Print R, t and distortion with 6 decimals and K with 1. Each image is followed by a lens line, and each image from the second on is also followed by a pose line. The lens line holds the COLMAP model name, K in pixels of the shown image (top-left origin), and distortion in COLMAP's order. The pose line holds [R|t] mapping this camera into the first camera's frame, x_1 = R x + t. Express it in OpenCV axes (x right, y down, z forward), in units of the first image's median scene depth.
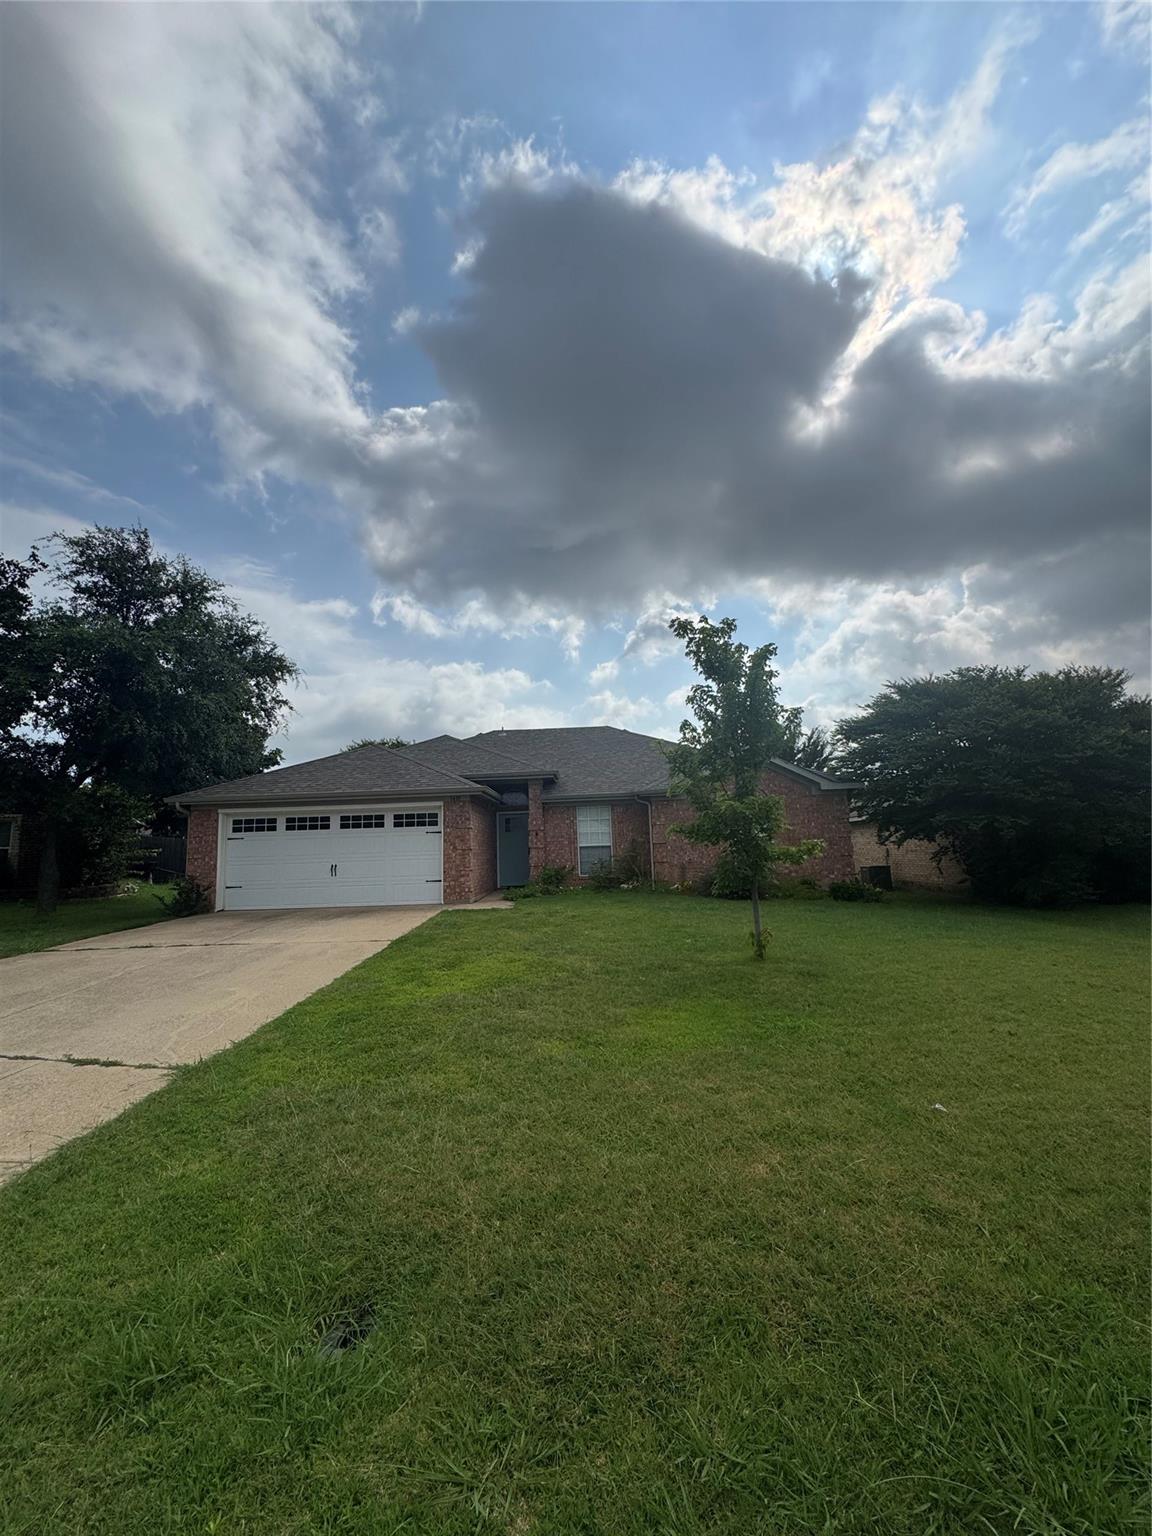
lens RADIAL K [[648.1, 0, 567.1], [0, 648.1, 763.3], [0, 0, 1]] dist [-0.006655, 0.000126]
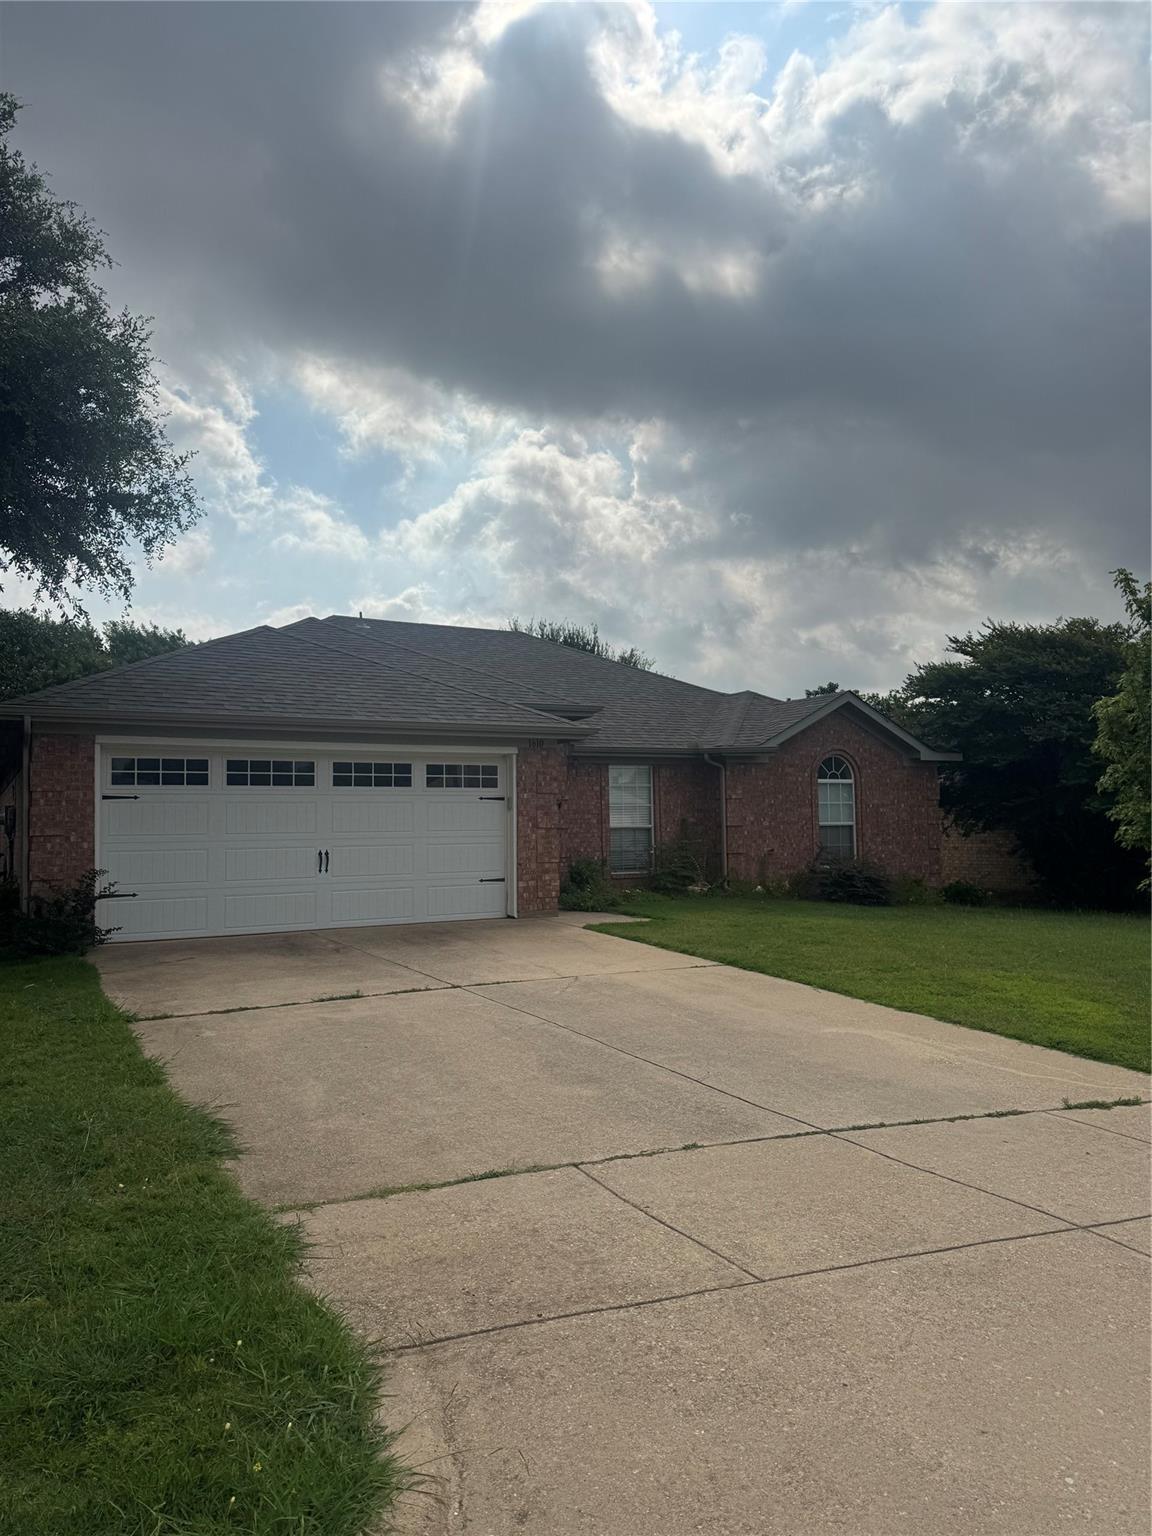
lens RADIAL K [[1113.6, 0, 576.0], [0, 1113.6, 768.0], [0, 0, 1]] dist [0.123502, -0.185574]
pose [[0.861350, 0.050043, 0.505541, -0.650775], [-0.084043, 0.995461, 0.044654, 0.027282], [-0.501012, -0.080950, 0.861646, 0.090582]]
